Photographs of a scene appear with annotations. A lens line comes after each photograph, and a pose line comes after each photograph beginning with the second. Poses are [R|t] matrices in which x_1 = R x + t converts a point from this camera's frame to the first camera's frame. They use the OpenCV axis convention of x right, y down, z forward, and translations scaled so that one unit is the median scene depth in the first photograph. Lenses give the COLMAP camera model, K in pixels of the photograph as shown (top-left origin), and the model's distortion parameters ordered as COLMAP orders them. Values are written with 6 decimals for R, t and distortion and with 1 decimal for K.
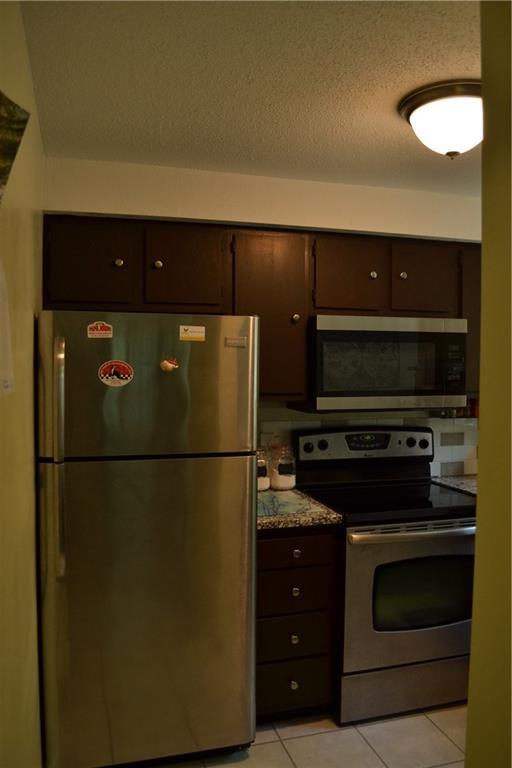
lens RADIAL K [[610.4, 0, 252.4], [0, 610.4, 382.8], [0, 0, 1]] dist [-0.081556, 0.003387]
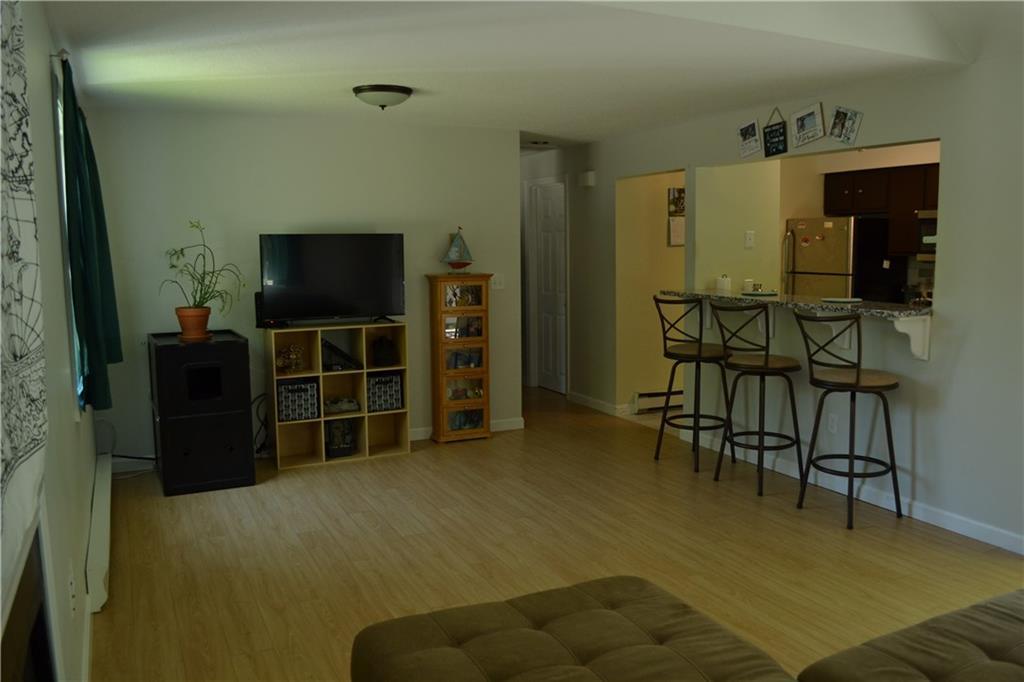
lens RADIAL K [[813.9, 0, 513.0], [0, 813.9, 340.4], [0, 0, 1]] dist [-0.081556, 0.003387]
pose [[0.171342, 0.106022, -0.979490, 2.198922], [-0.017223, 0.994363, 0.104619, 0.050533], [0.985061, -0.001056, 0.172202, -0.632039]]
